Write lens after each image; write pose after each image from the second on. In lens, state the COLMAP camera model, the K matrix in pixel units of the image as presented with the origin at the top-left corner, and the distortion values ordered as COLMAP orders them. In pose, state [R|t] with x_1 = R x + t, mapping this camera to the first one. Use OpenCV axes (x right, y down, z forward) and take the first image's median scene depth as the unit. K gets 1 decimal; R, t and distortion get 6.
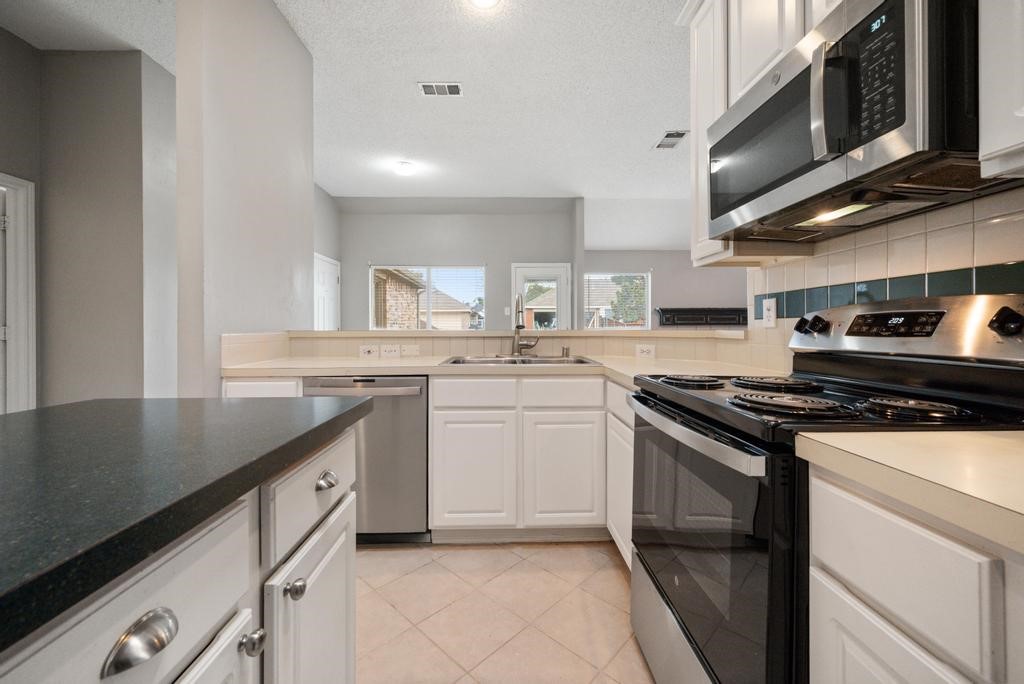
lens RADIAL K [[404.9, 0, 509.7], [0, 404.9, 331.3], [0, 0, 1]] dist [-0.012113, 0.000059]
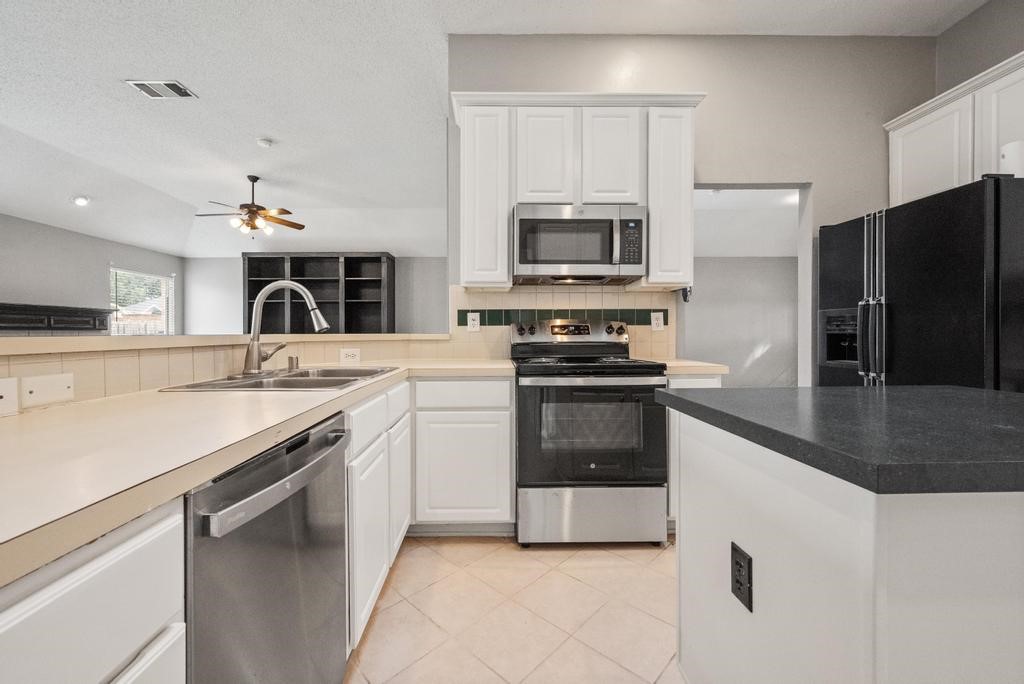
lens RADIAL K [[404.9, 0, 502.2], [0, 404.9, 339.6], [0, 0, 1]] dist [-0.012113, 0.000059]
pose [[0.013165, -0.014881, 0.999803, -0.898109], [0.010939, 0.999832, 0.014737, 0.000114], [-0.999853, 0.010743, 0.013325, 0.854671]]
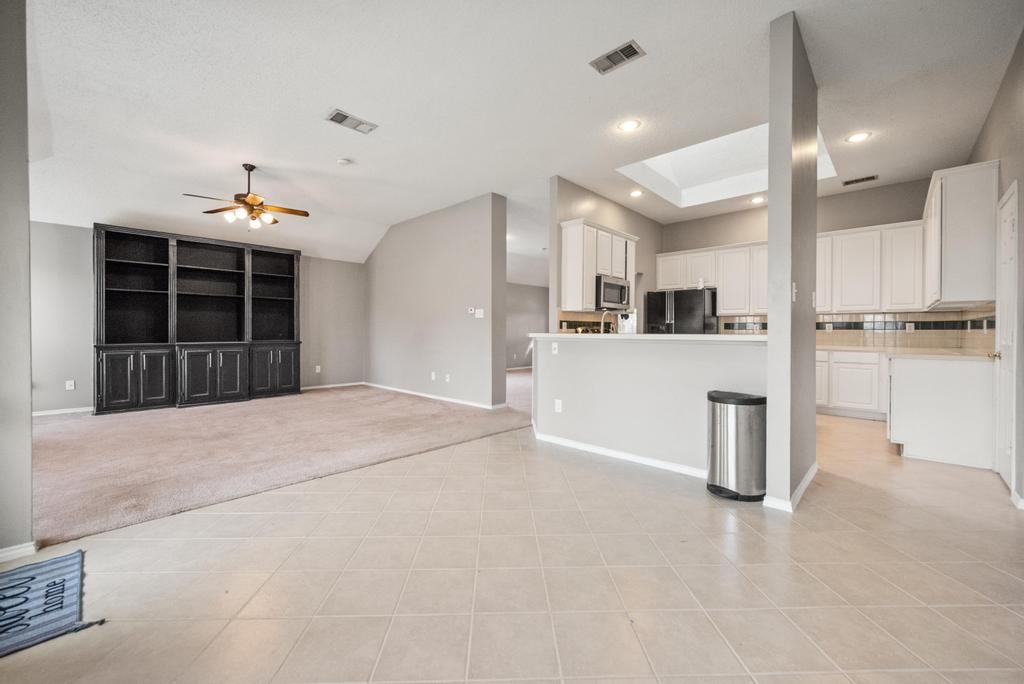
lens RADIAL K [[404.9, 0, 510.9], [0, 404.9, 335.6], [0, 0, 1]] dist [-0.012113, 0.000059]
pose [[-0.712375, -0.002577, 0.701794, -1.180433], [0.005768, 0.999938, 0.009528, -0.011885], [-0.701775, 0.010836, -0.712316, 3.386311]]
